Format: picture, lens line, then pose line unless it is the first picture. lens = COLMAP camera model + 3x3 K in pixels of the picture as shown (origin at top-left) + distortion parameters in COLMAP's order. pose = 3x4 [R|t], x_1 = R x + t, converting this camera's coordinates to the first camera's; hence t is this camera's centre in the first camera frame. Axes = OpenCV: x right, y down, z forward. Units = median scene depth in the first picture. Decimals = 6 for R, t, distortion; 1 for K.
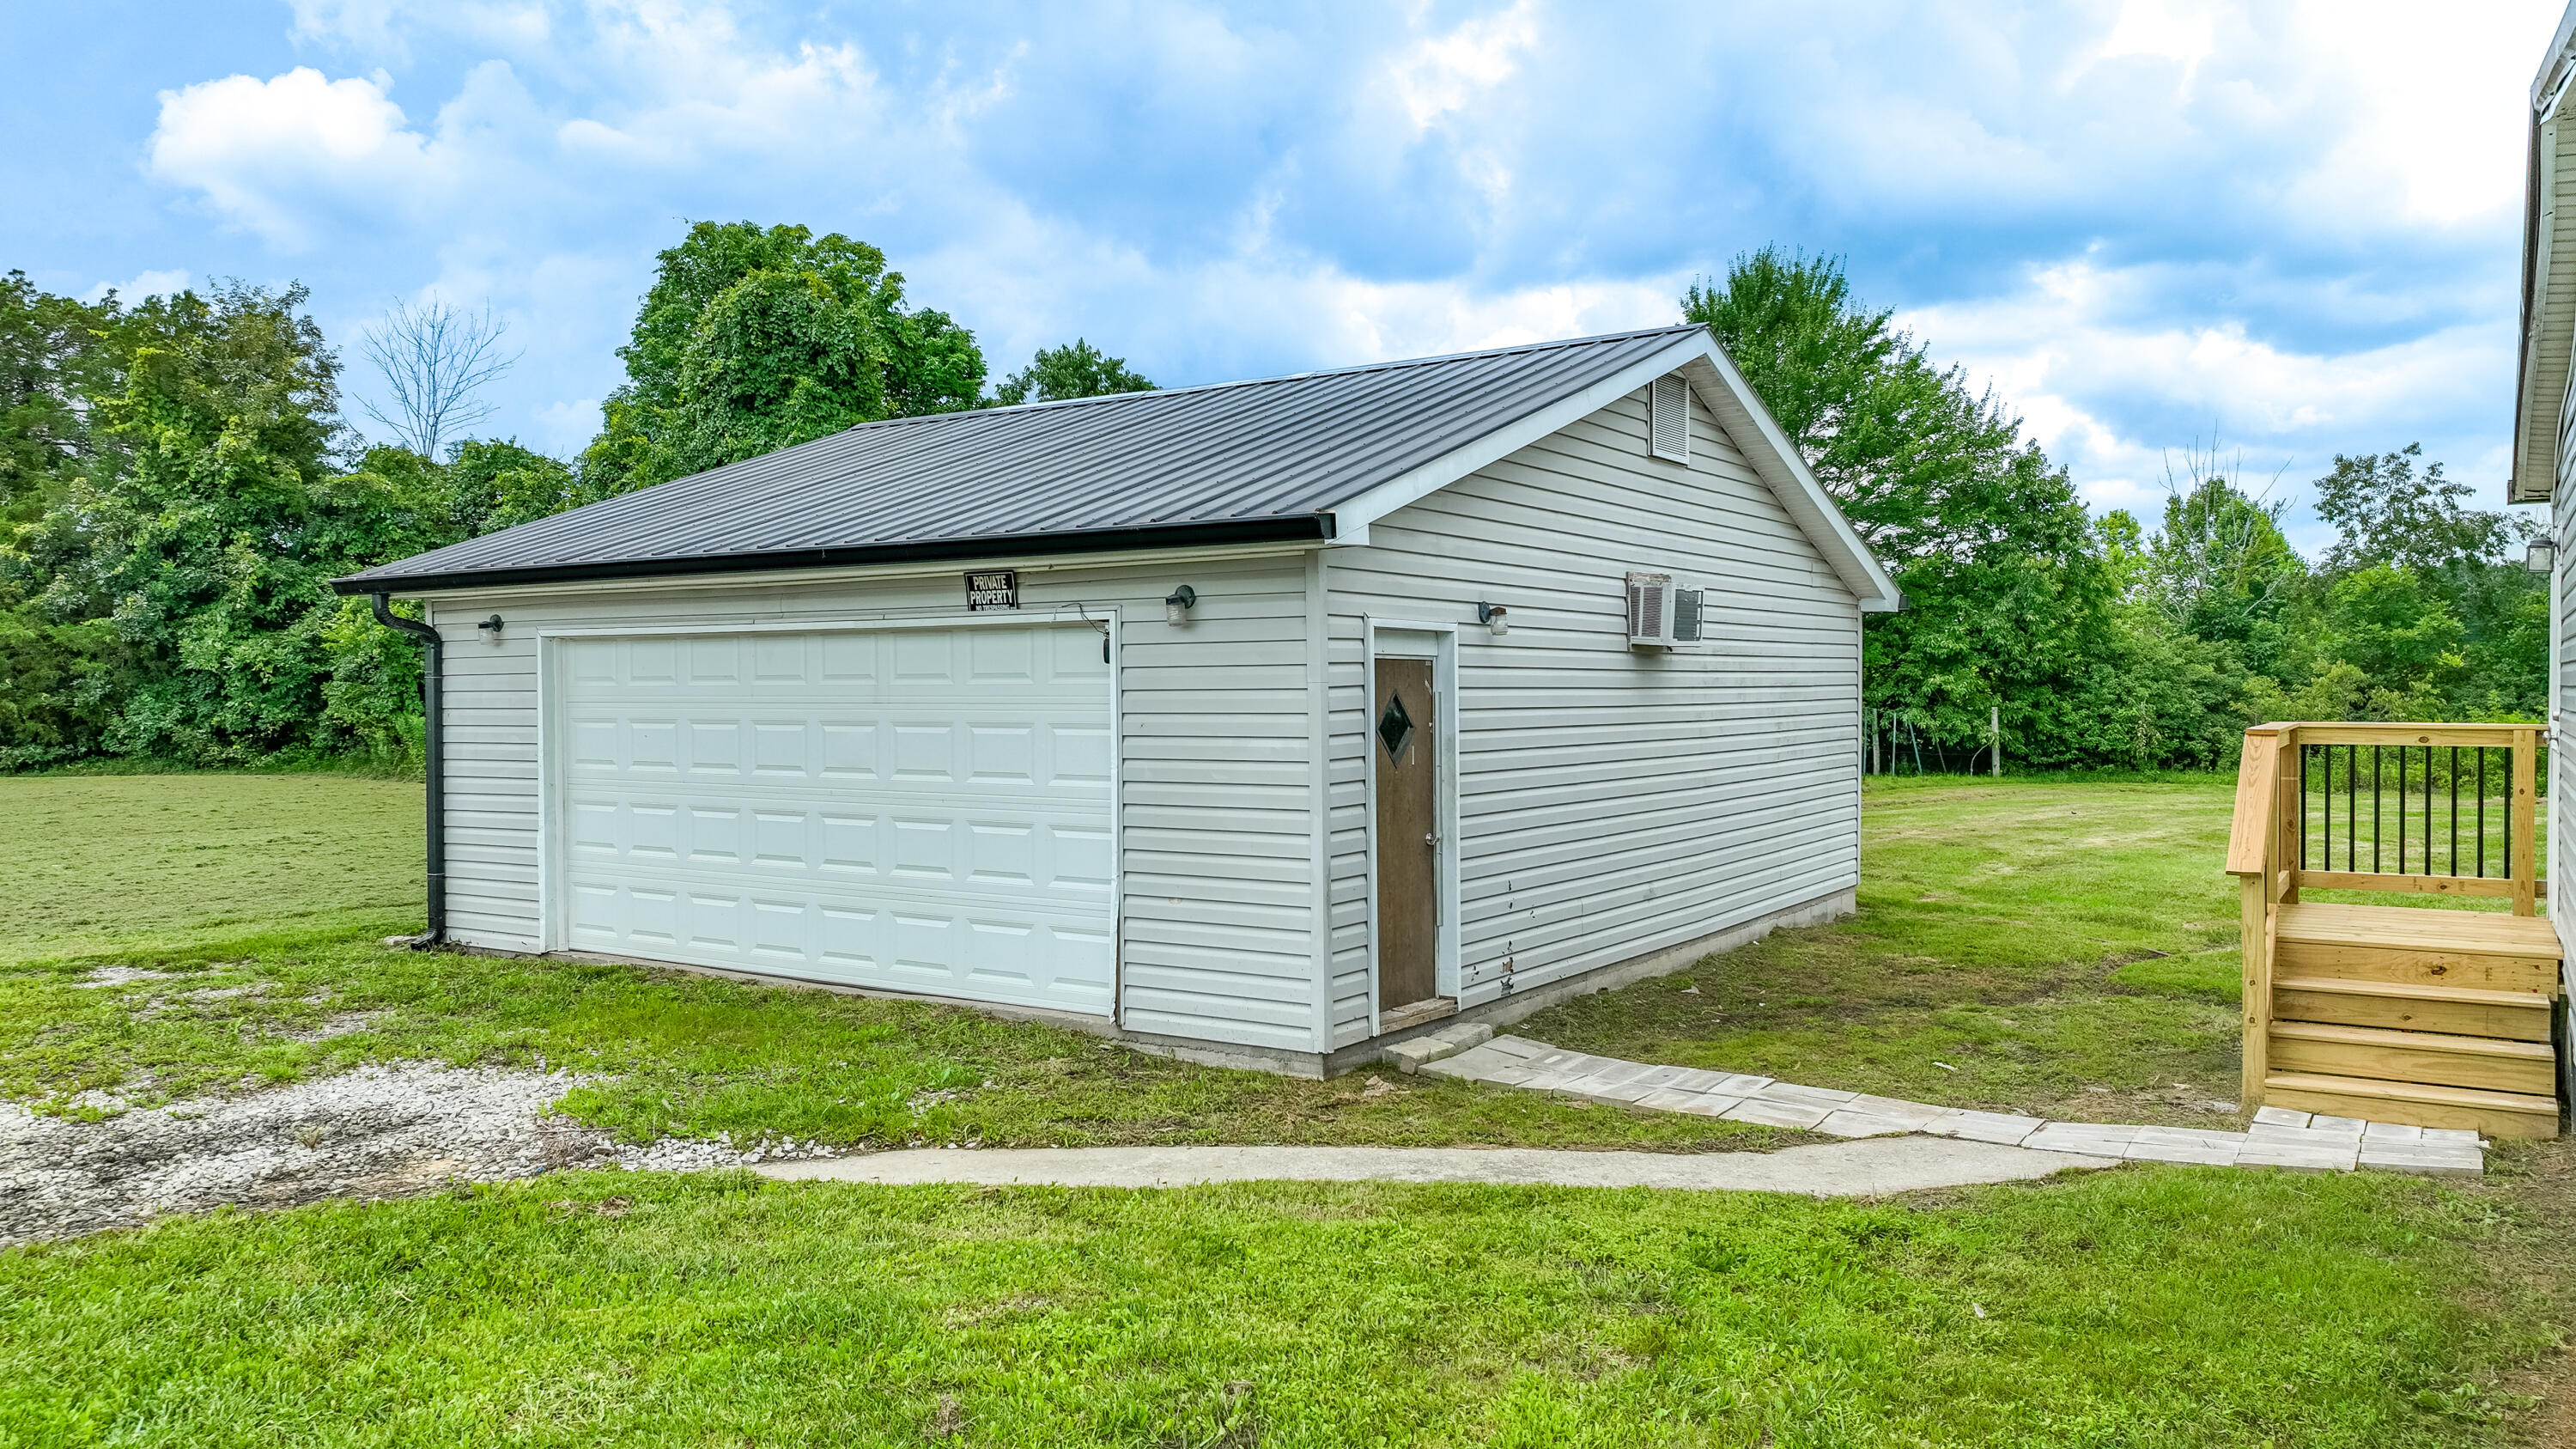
lens RADIAL K [[1813.5, 0, 1271.1], [0, 1813.5, 701.6], [0, 0, 1]] dist [-0.004255, 0.019921]
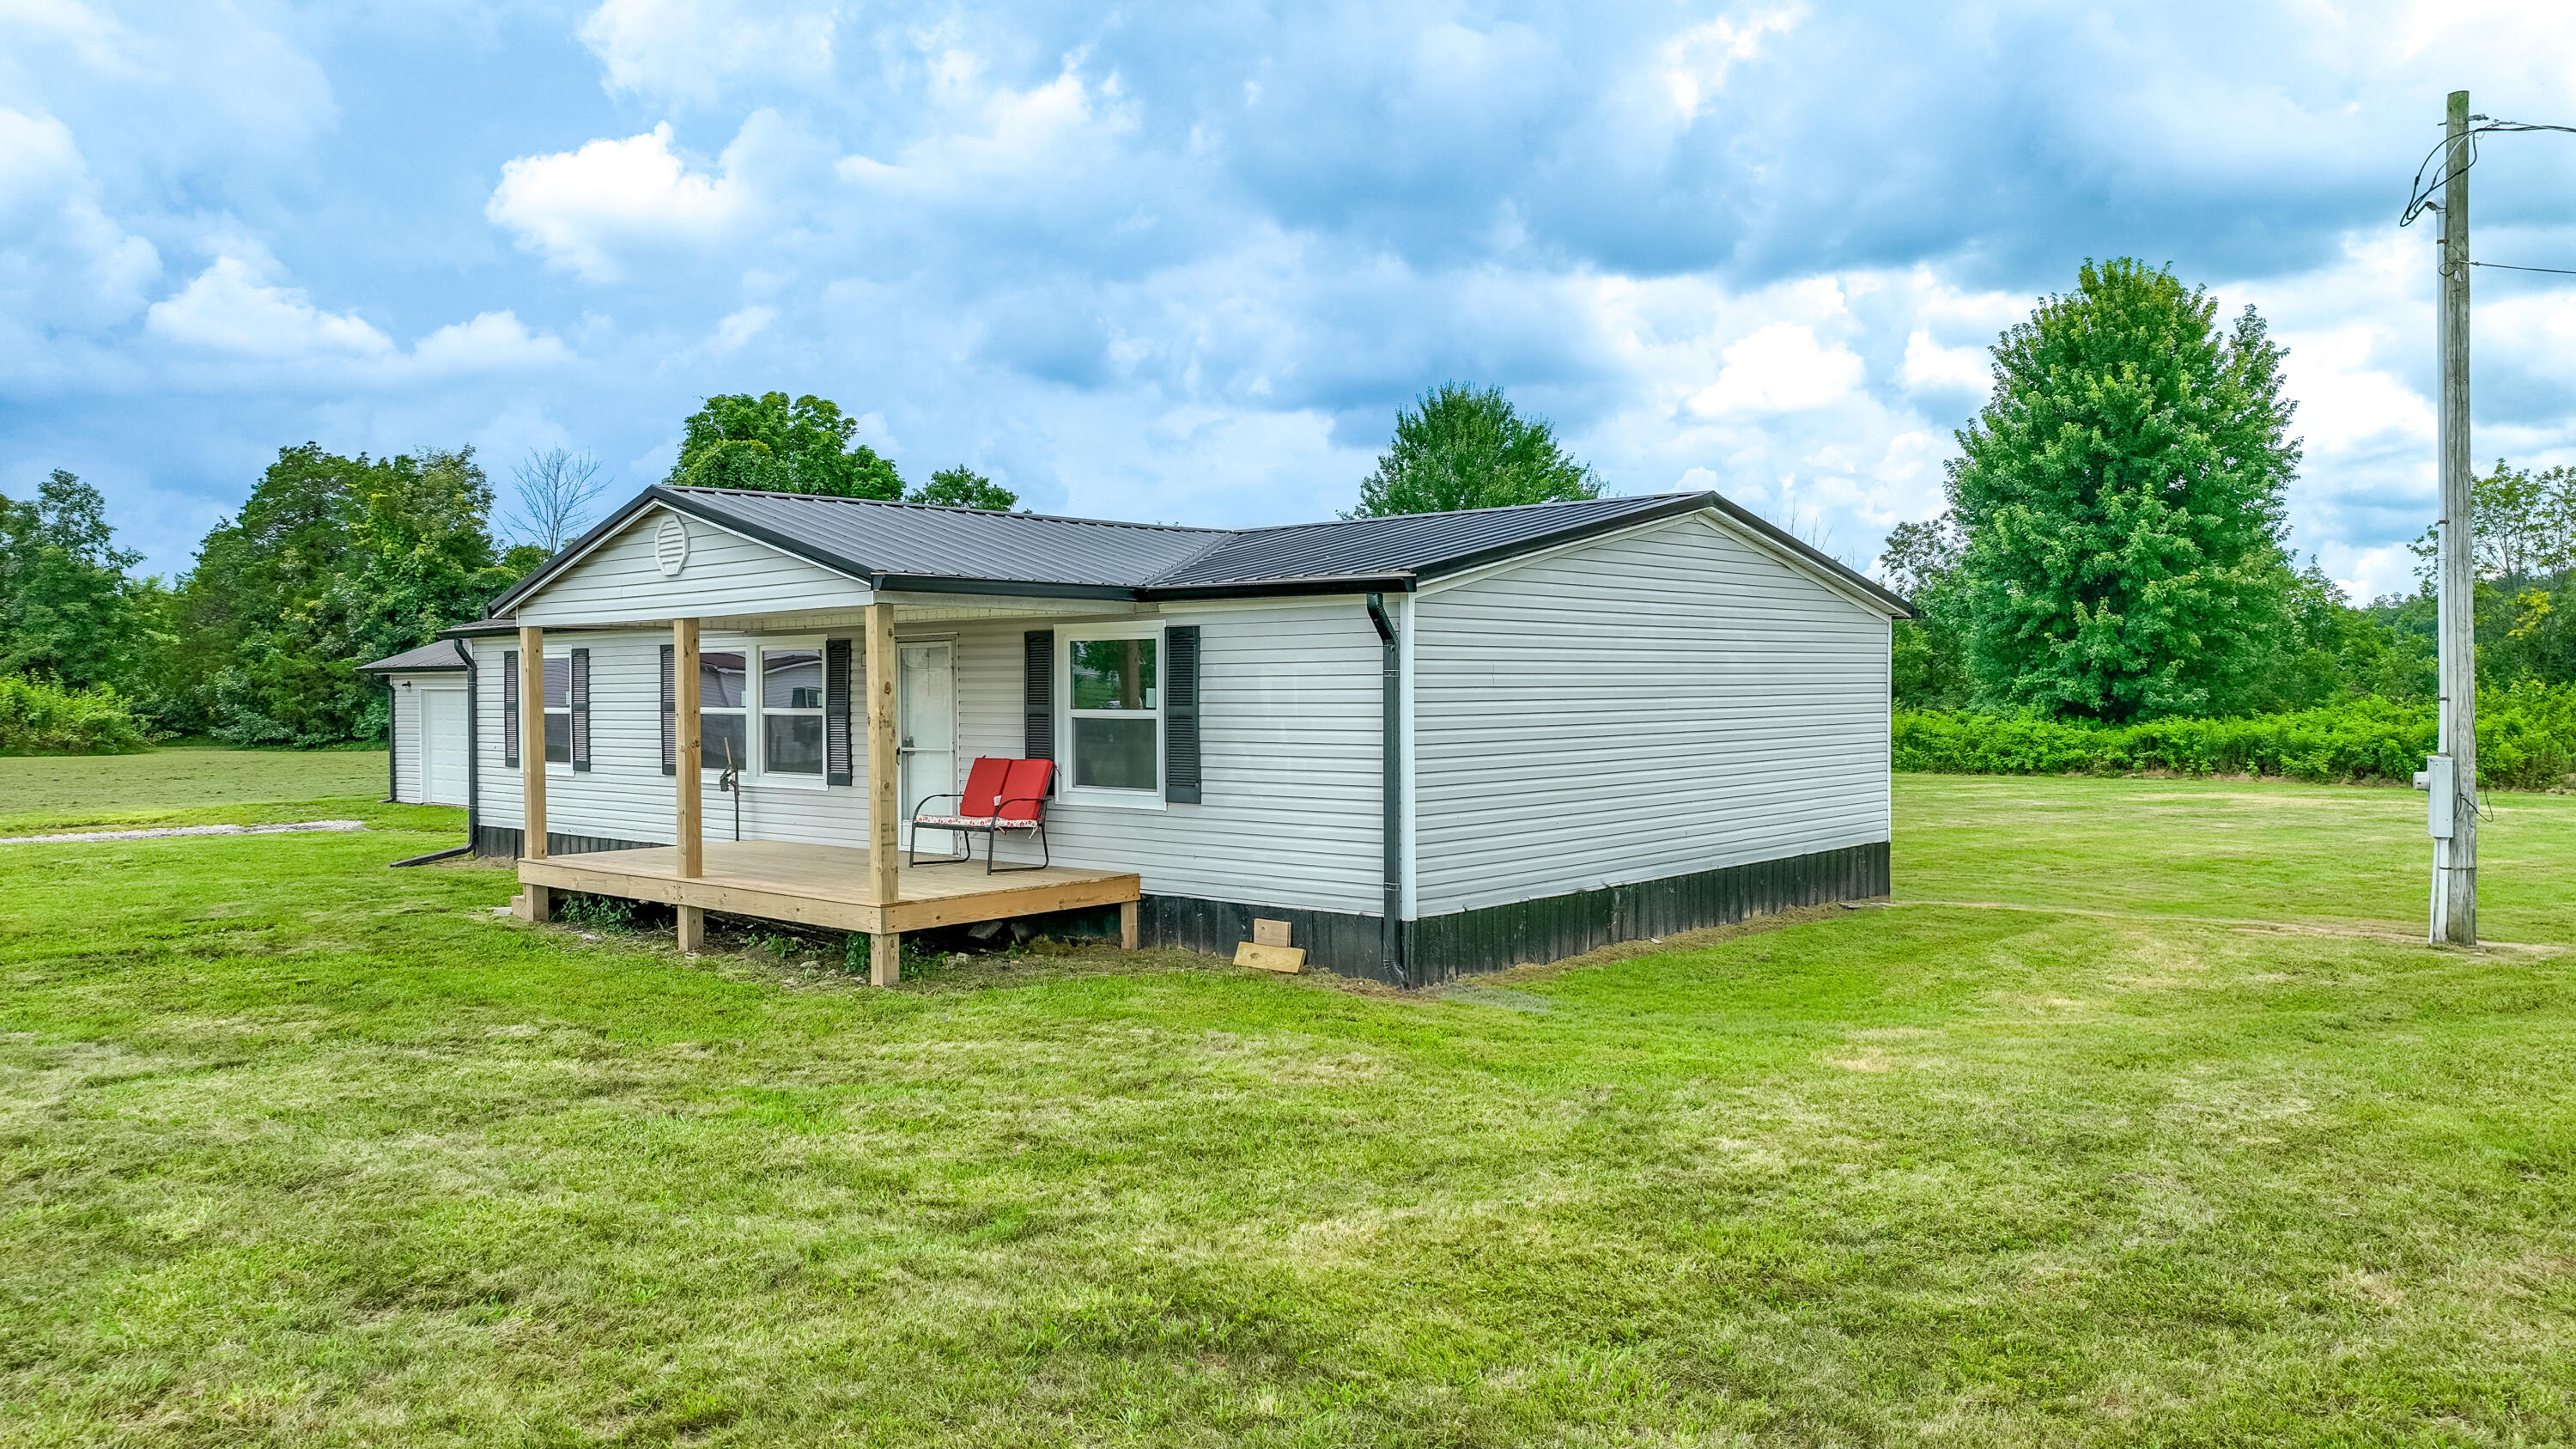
lens RADIAL K [[1813.5, 0, 1300.0], [0, 1813.5, 730.4], [0, 0, 1]] dist [-0.004255, 0.019921]
pose [[0.990746, 0.001741, -0.135717, 0.389375], [0.000705, 0.999838, 0.017979, -0.006944], [0.135726, -0.017908, 0.990585, -0.467387]]
